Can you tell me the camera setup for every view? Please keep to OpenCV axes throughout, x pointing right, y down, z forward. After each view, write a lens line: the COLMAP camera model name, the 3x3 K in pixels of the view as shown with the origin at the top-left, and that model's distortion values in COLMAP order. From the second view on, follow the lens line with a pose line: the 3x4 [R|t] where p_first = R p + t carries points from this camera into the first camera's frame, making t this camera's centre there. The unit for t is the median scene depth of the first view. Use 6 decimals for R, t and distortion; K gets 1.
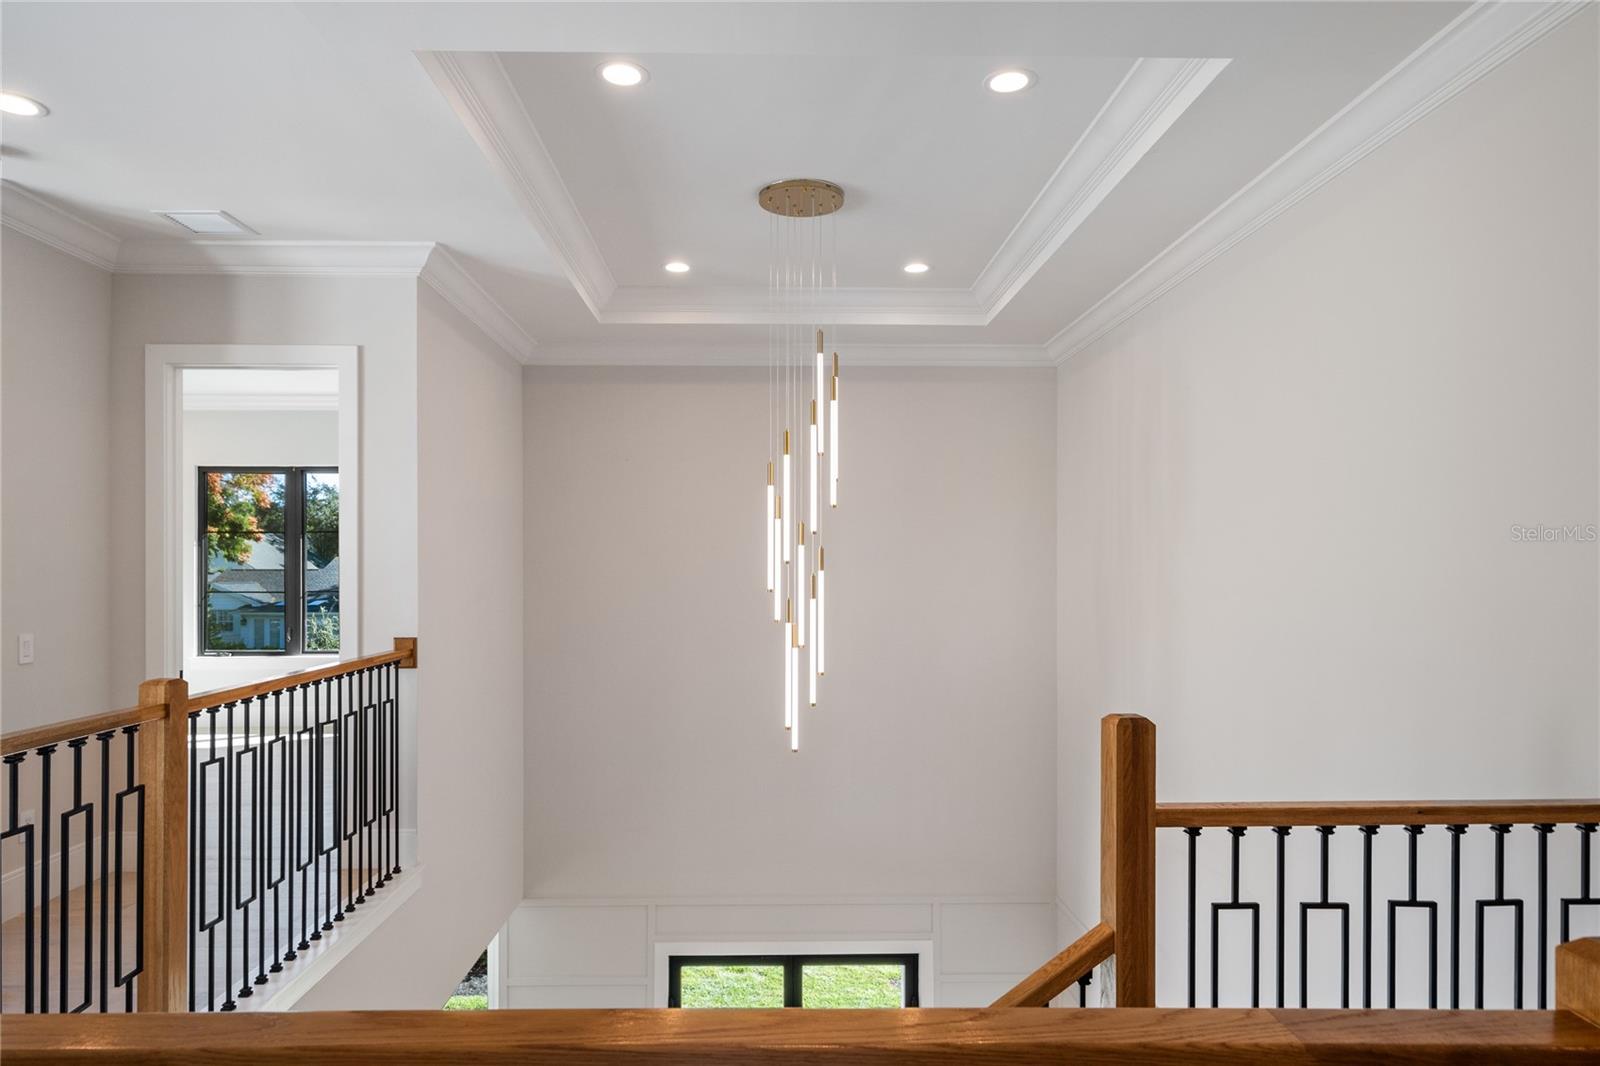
lens RADIAL K [[924.2, 0, 792.2], [0, 924.2, 555.0], [0, 0, 1]] dist [-0.022586, 0.001417]
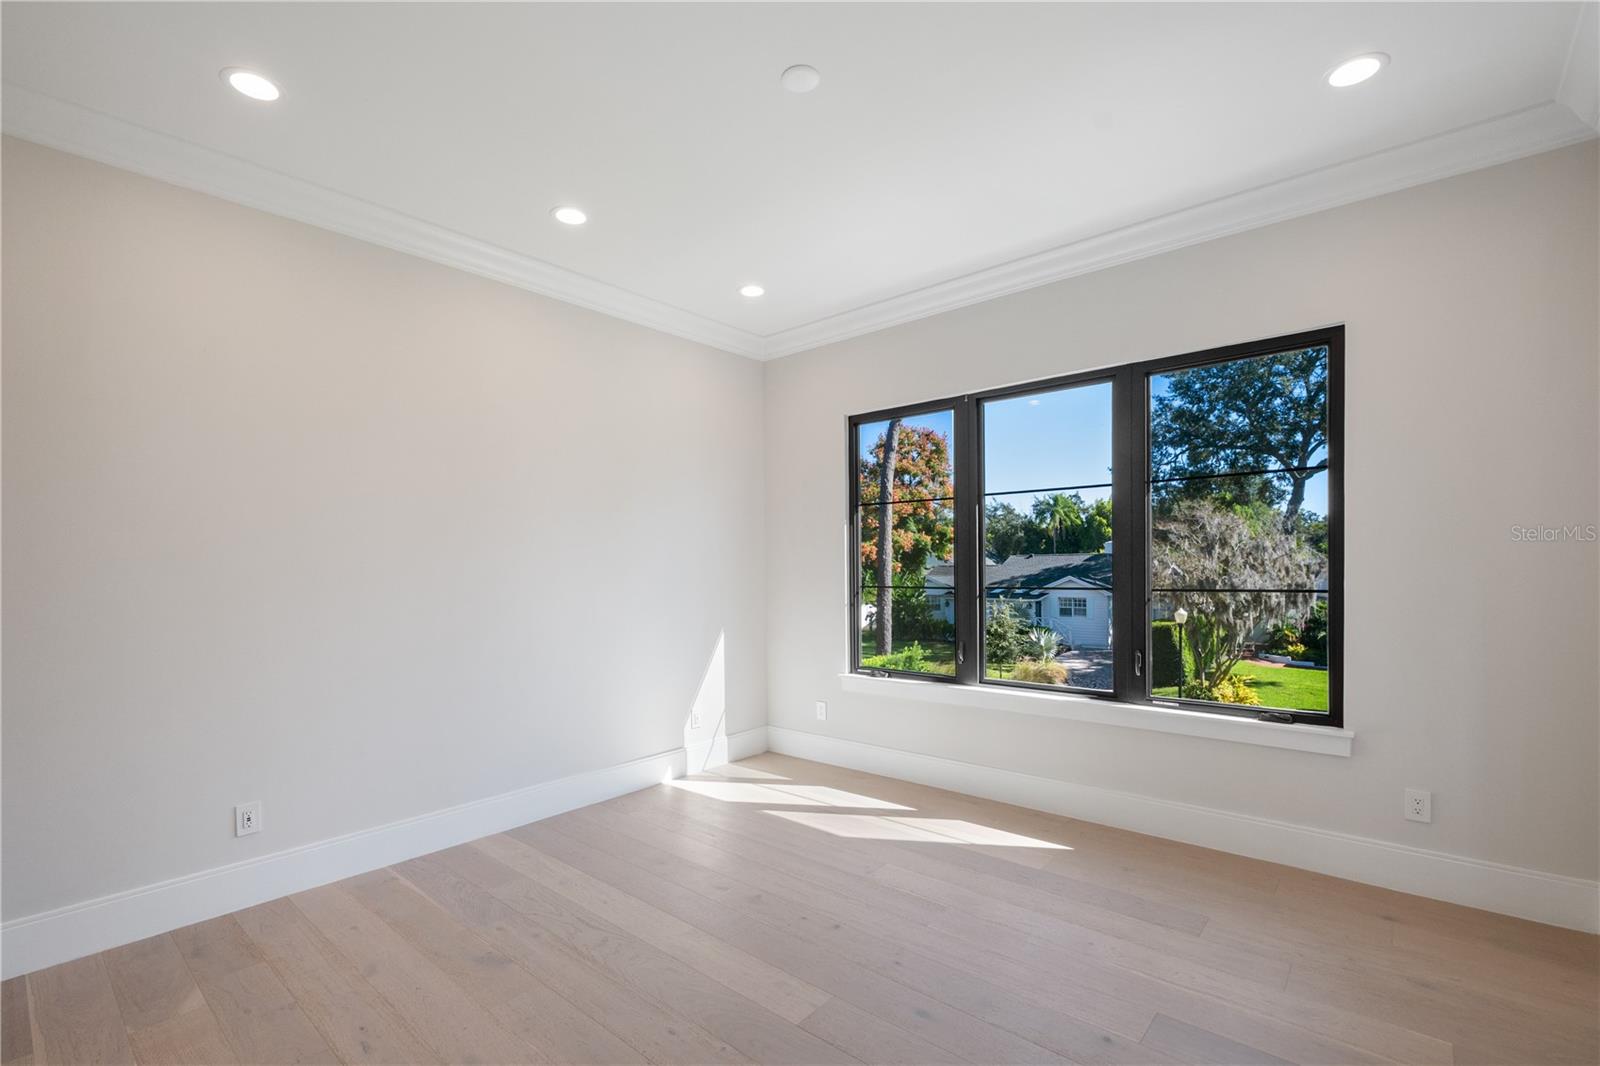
lens RADIAL K [[709.9, 0, 805.6], [0, 709.9, 570.3], [0, 0, 1]] dist [-0.000386, -0.000080]
pose [[0.738161, 0.002757, -0.674619, -0.063236], [0.011529, 0.999794, 0.016700, 0.003839], [0.674526, -0.020105, 0.737977, 0.121243]]
